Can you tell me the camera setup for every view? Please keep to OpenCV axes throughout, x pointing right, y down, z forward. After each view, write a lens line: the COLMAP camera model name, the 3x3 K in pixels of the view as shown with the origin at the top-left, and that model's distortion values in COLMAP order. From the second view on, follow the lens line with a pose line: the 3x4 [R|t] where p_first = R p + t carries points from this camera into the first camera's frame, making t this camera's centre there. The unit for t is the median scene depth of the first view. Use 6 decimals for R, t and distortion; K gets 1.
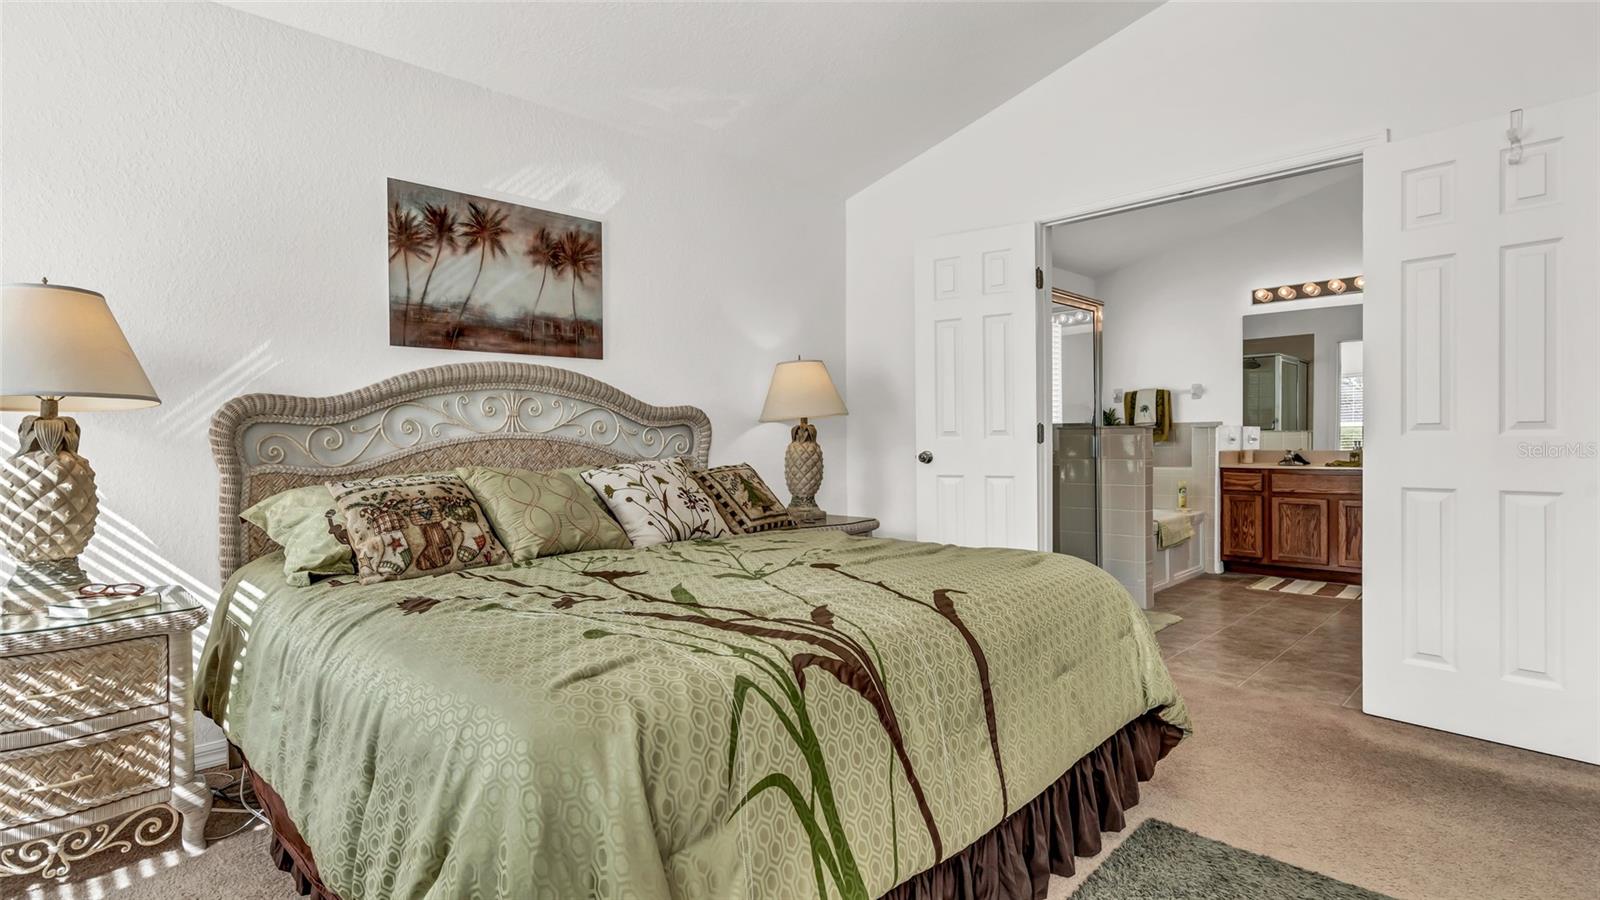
lens RADIAL K [[763.3, 0, 751.3], [0, 763.3, 440.9], [0, 0, 1]] dist [-0.005938, 0.002532]
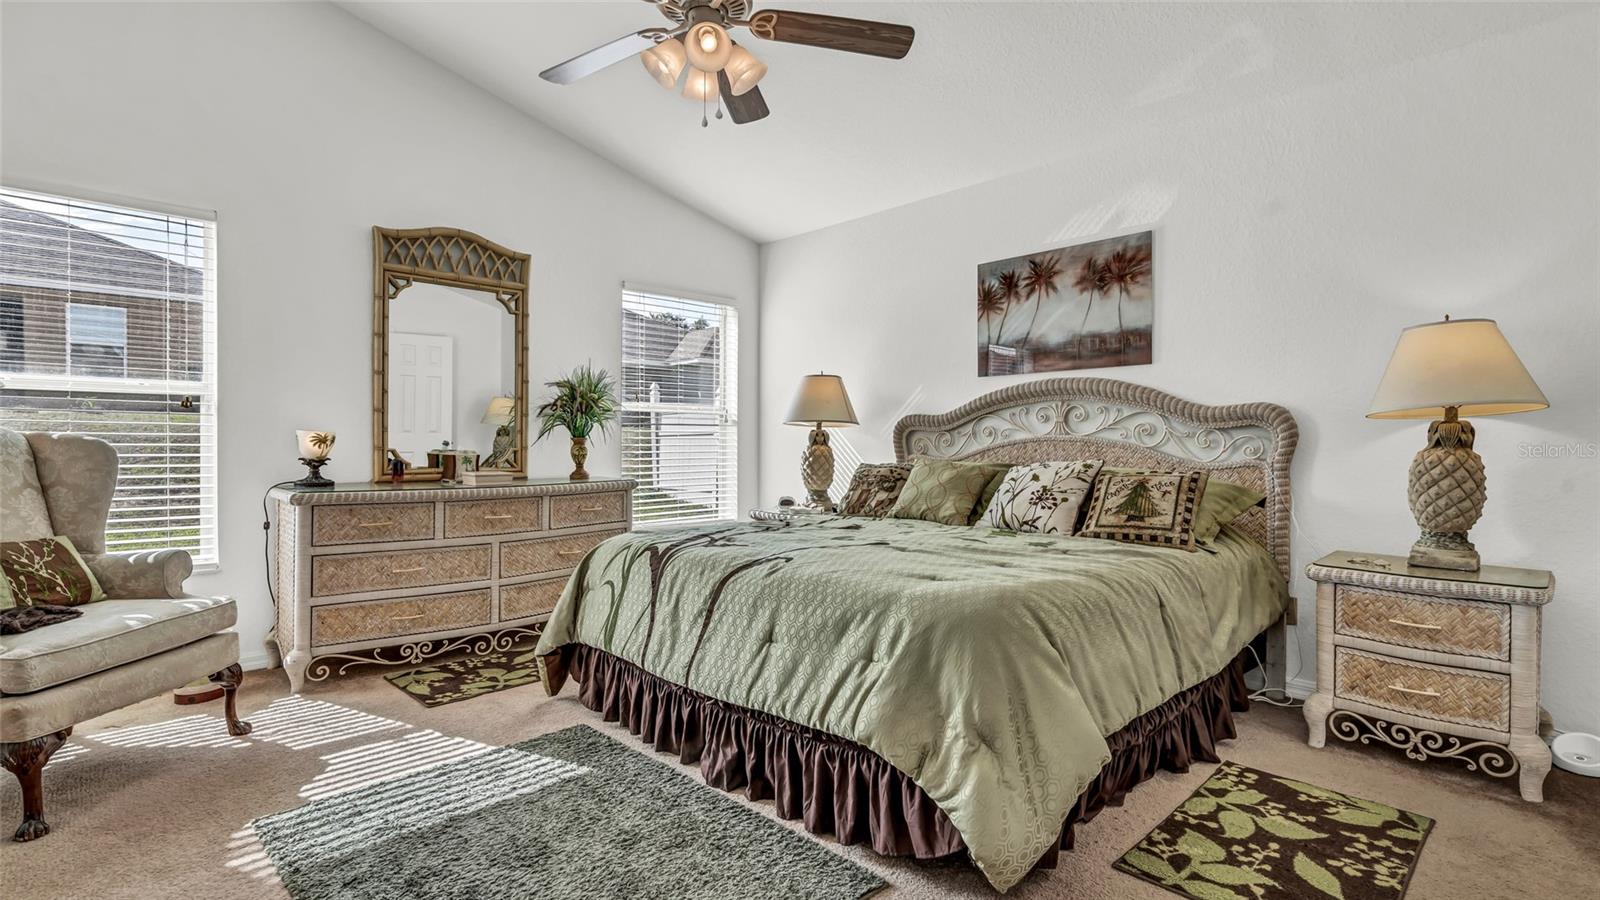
lens RADIAL K [[763.3, 0, 806.8], [0, 763.3, 438.2], [0, 0, 1]] dist [-0.005938, 0.002532]
pose [[0.024940, 0.004537, -0.999679, 0.834558], [-0.003556, 0.999984, 0.004450, -0.009735], [0.999683, 0.003444, 0.024956, 0.521093]]
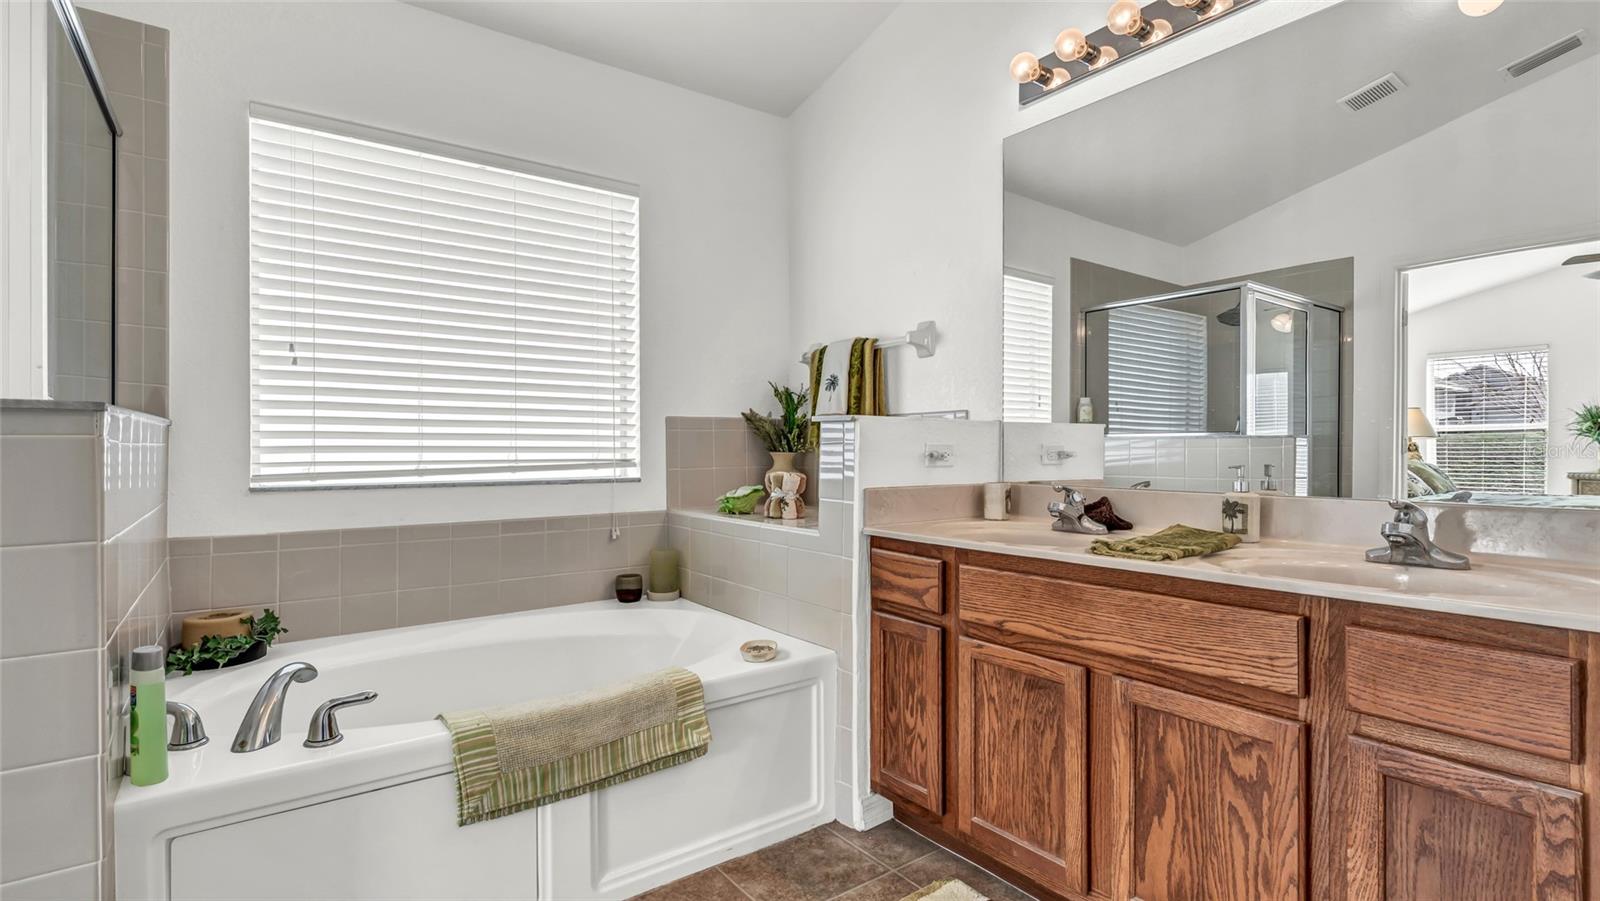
lens RADIAL K [[763.3, 0, 788.3], [0, 763.3, 443.6], [0, 0, 1]] dist [-0.005938, 0.002532]
pose [[0.992560, 0.006170, -0.121596, 1.011502], [-0.006912, 0.999960, -0.005678, -0.008749], [0.121557, 0.006476, 0.992563, 1.039070]]
